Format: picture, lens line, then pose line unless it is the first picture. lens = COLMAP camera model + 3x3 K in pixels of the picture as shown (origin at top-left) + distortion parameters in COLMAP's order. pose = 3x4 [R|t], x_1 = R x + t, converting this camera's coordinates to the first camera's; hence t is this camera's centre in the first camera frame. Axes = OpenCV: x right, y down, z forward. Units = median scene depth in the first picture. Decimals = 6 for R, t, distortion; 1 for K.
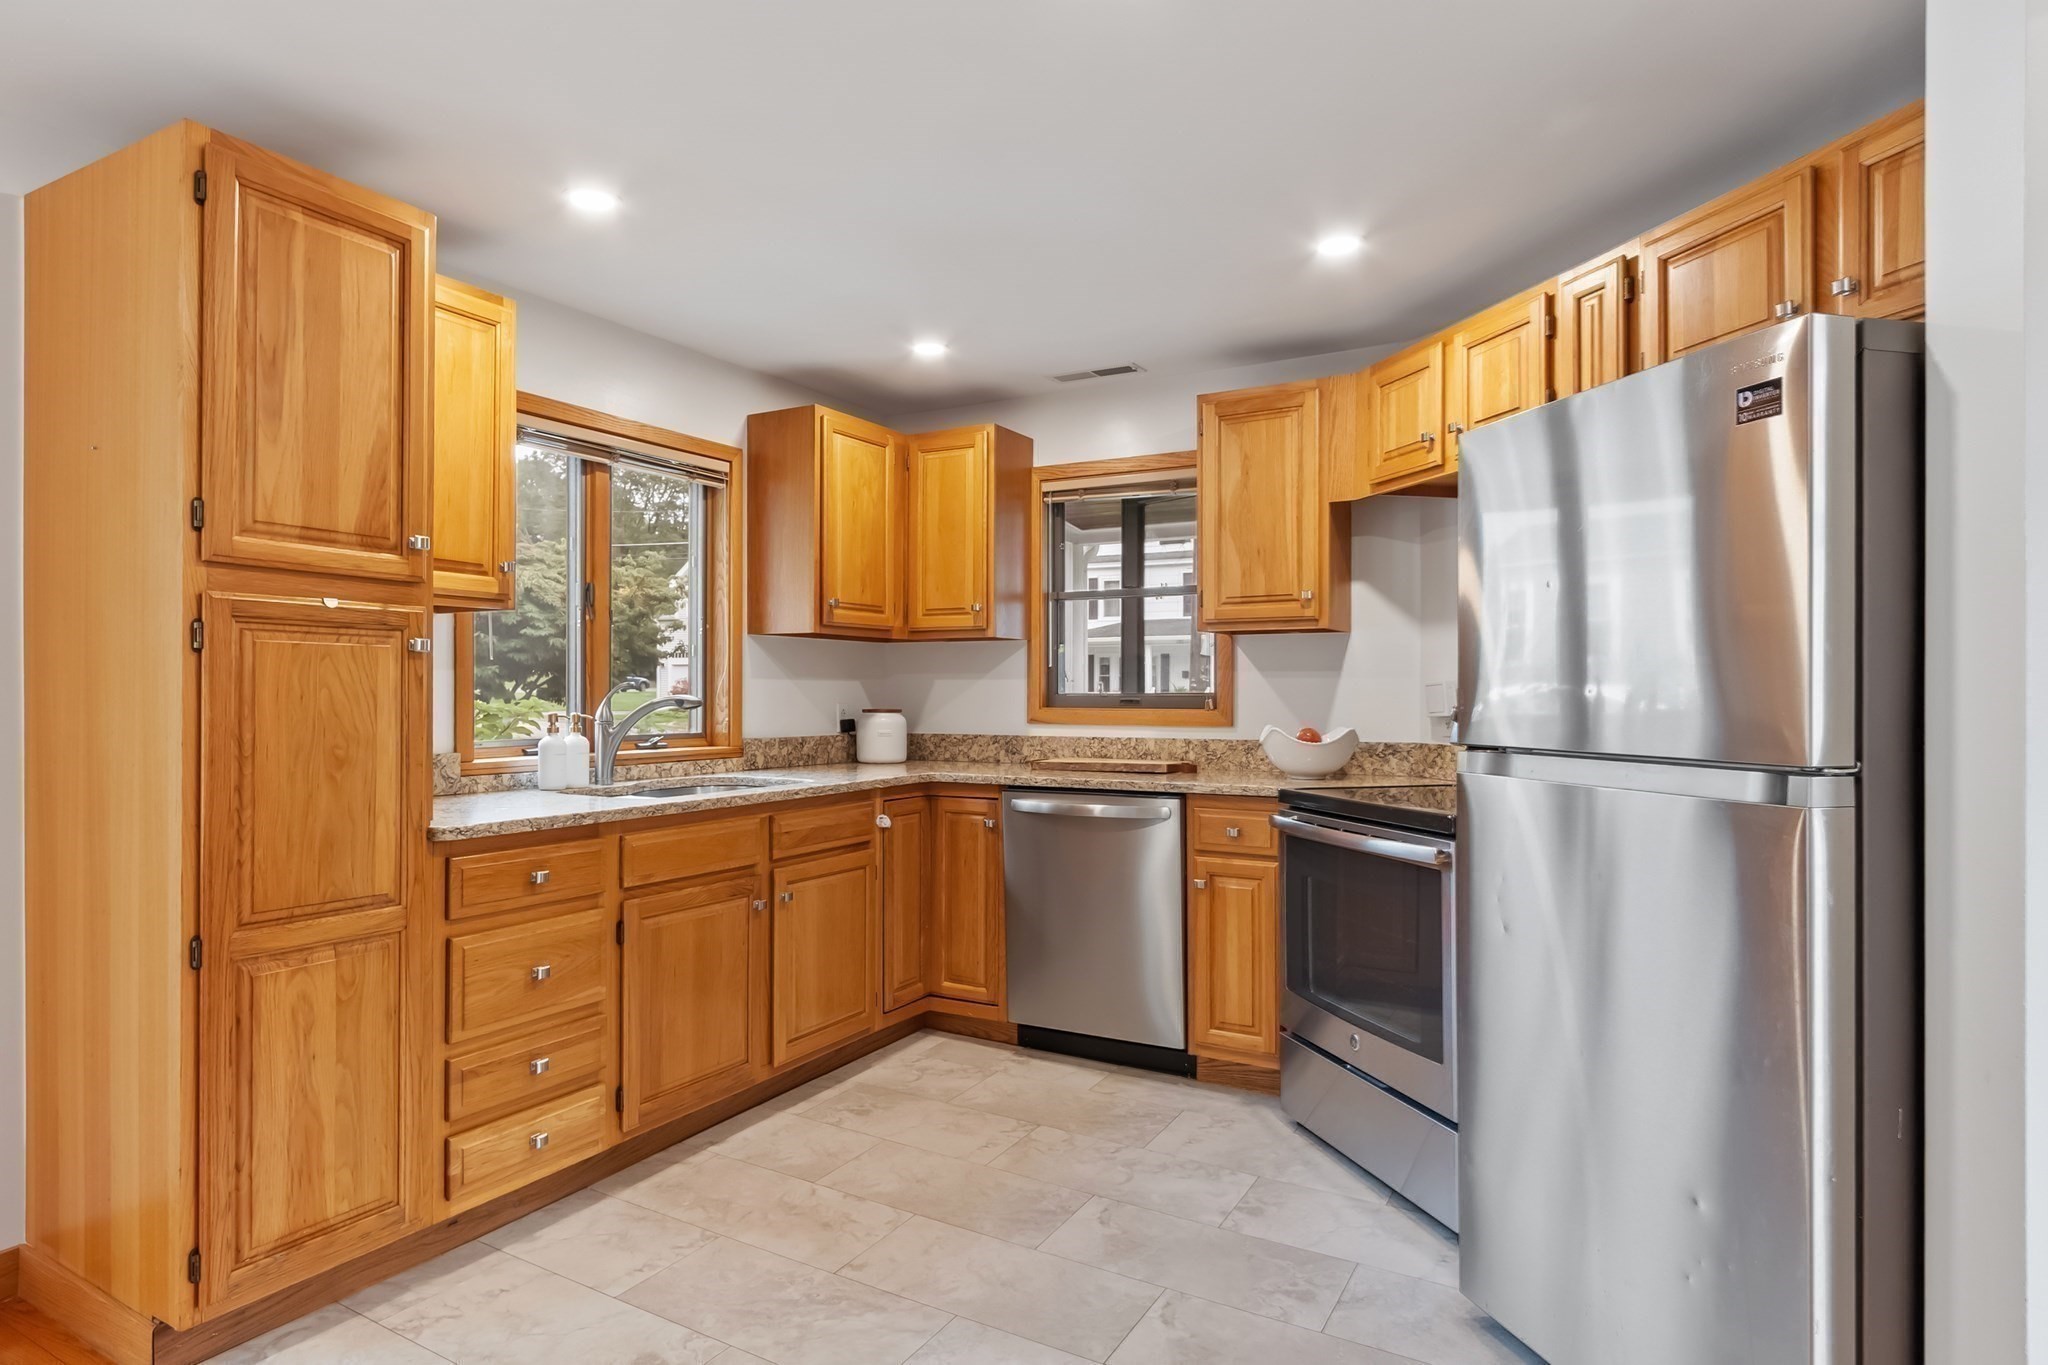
lens RADIAL K [[1153.9, 0, 974.0], [0, 1153.9, 696.0], [0, 0, 1]] dist [0.004370, 0.000664]
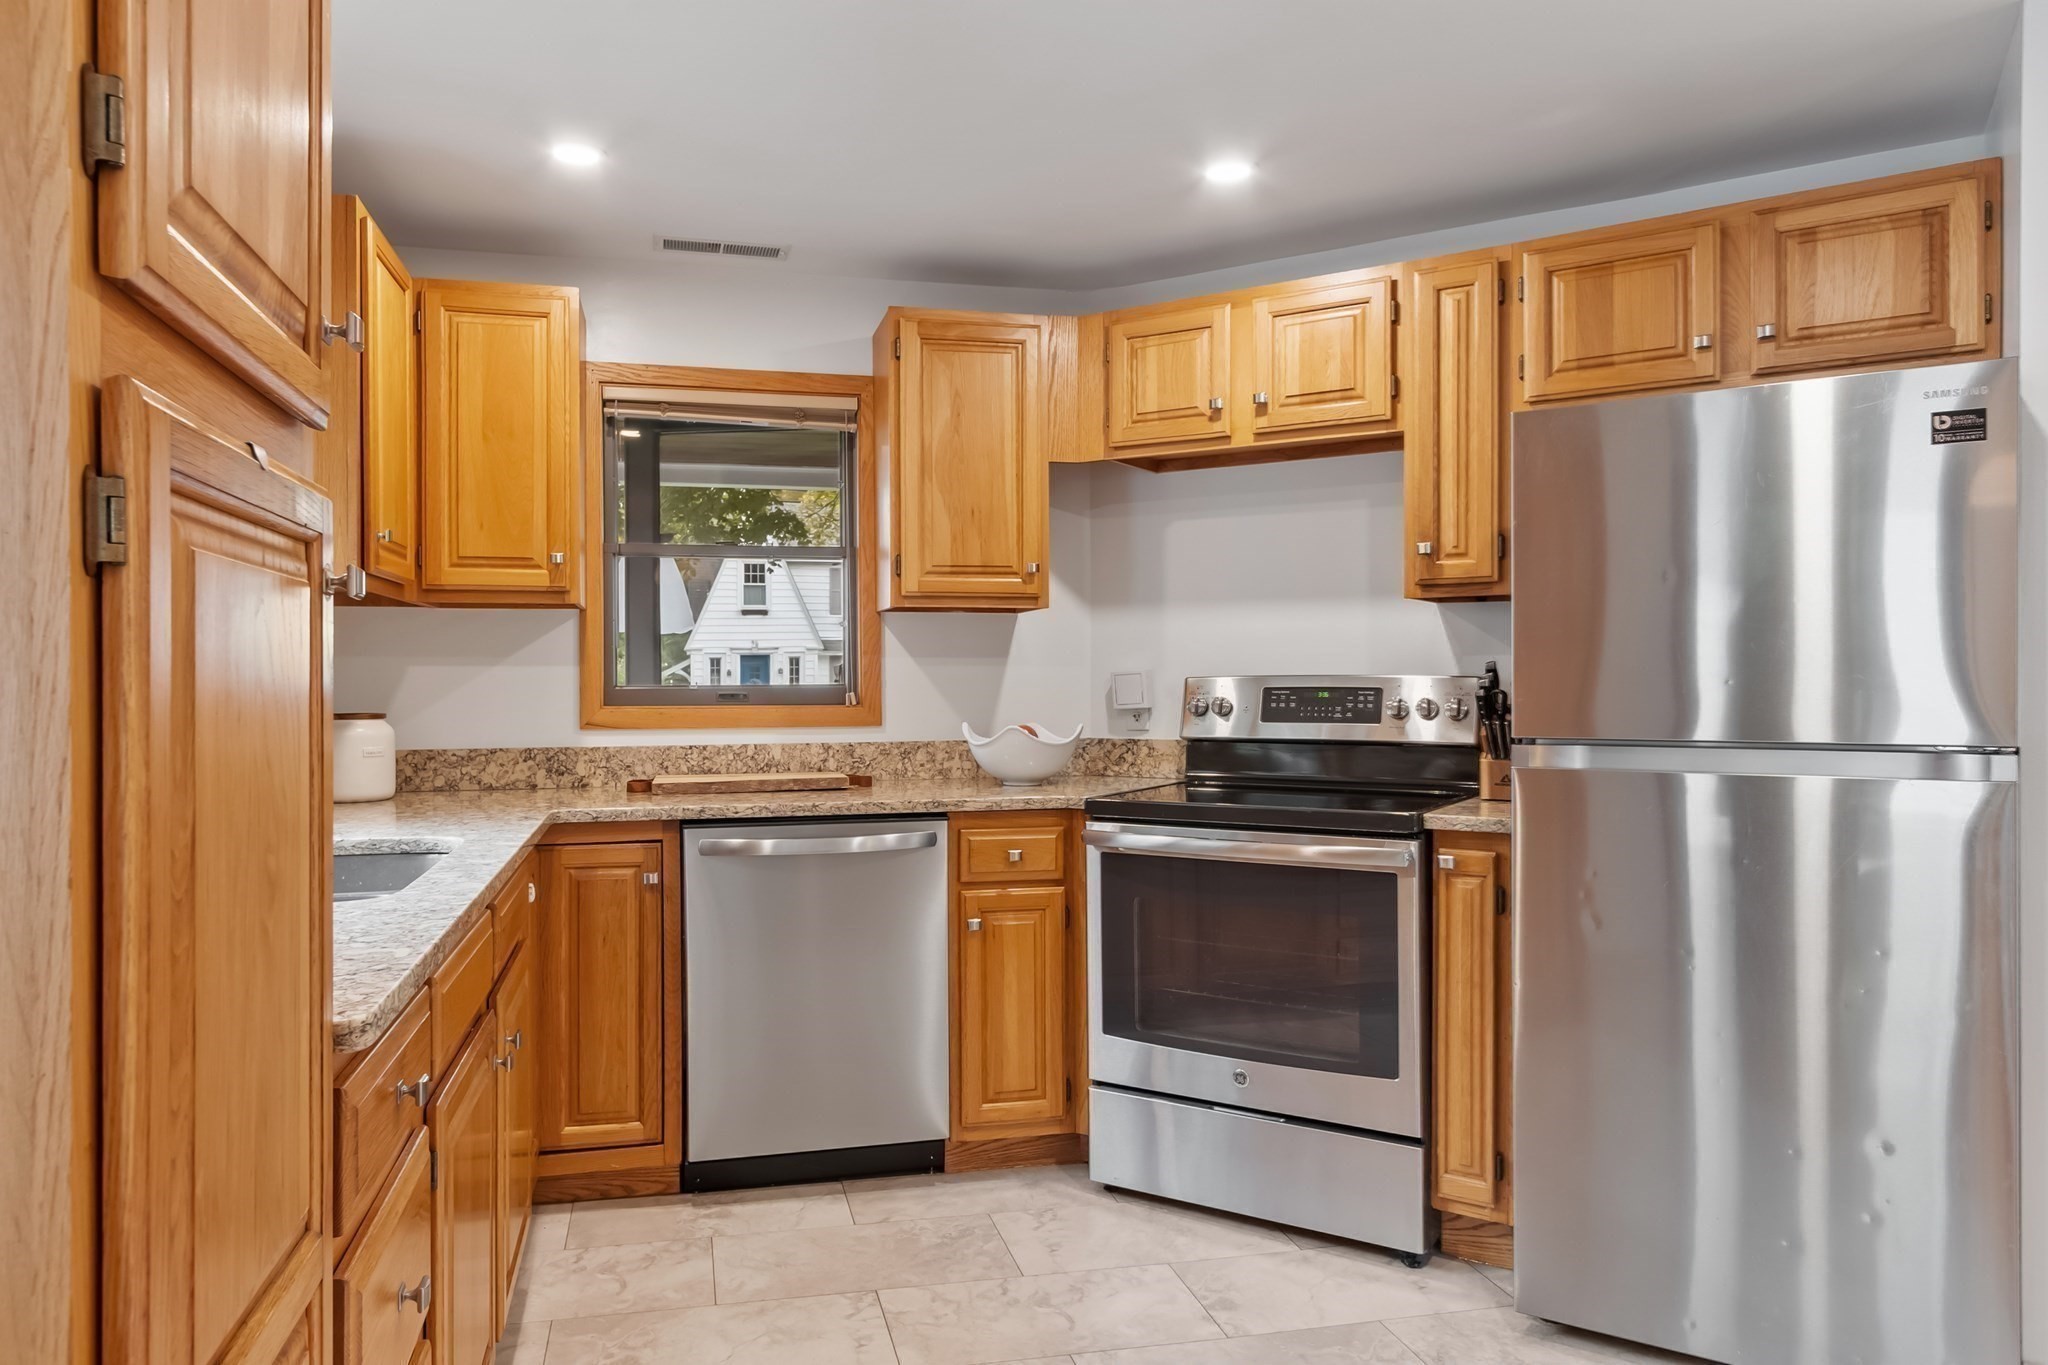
lens RADIAL K [[1321.6, 0, 972.2], [0, 1321.6, 687.0], [0, 0, 1]] dist [0.001898, -0.000055]
pose [[0.724076, -0.008021, 0.689674, -0.429017], [0.006479, 0.999967, 0.004827, -0.005333], [-0.689690, 0.000973, 0.724104, 0.340410]]
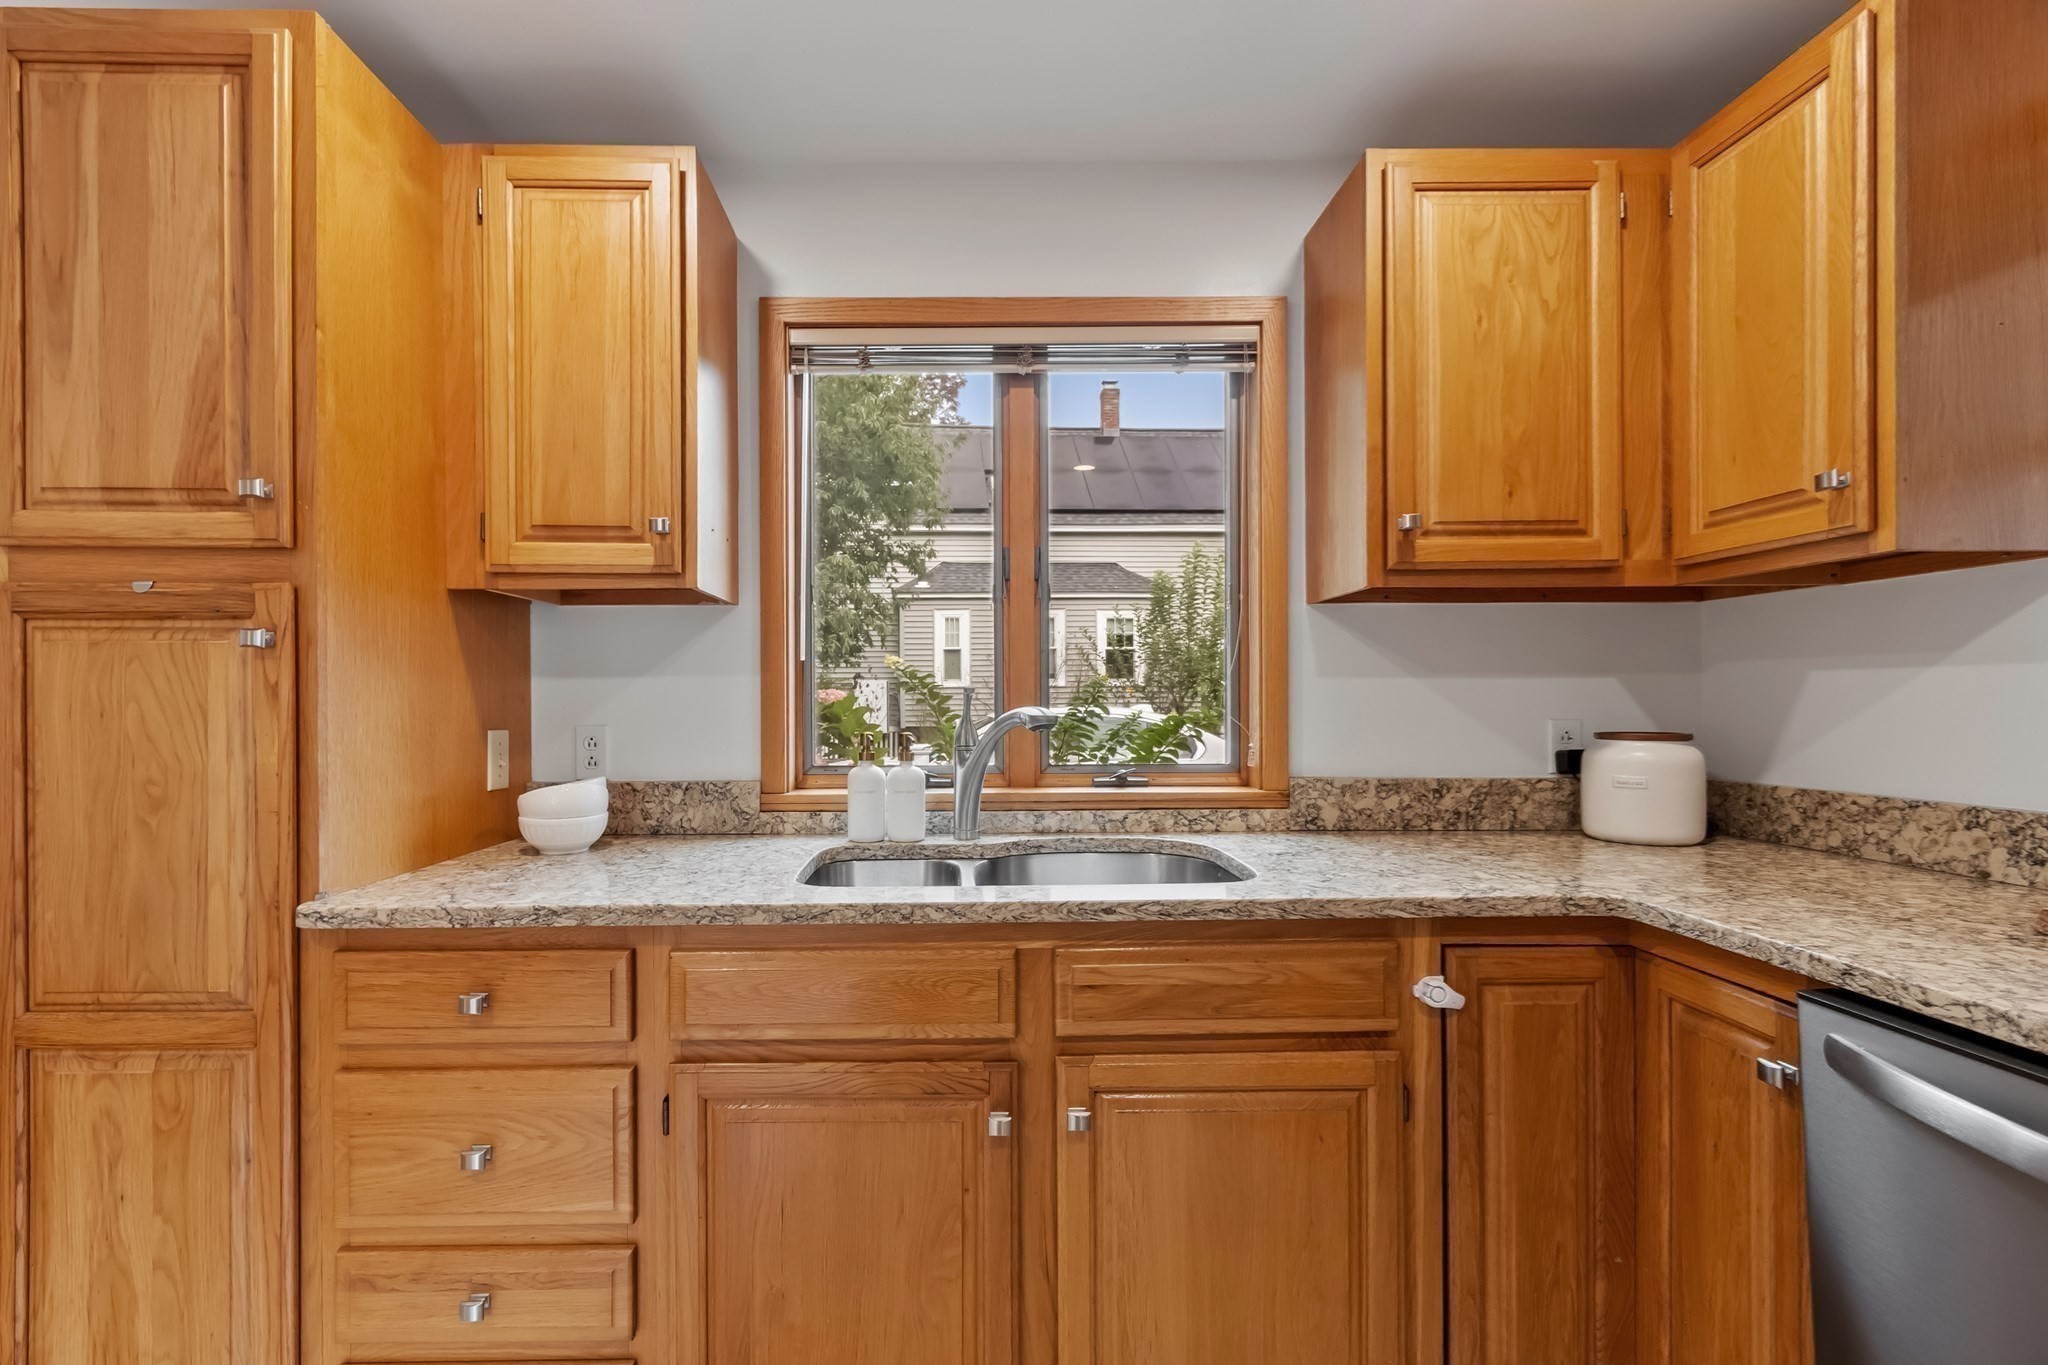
lens RADIAL K [[903.8, 0, 971.0], [0, 903.8, 697.5], [0, 0, 1]] dist [0.001548, -0.000137]
pose [[0.524527, -0.005454, -0.851376, 0.133008], [0.002730, 0.999985, -0.004723, -0.003523], [0.851389, 0.000153, 0.524534, 0.721428]]
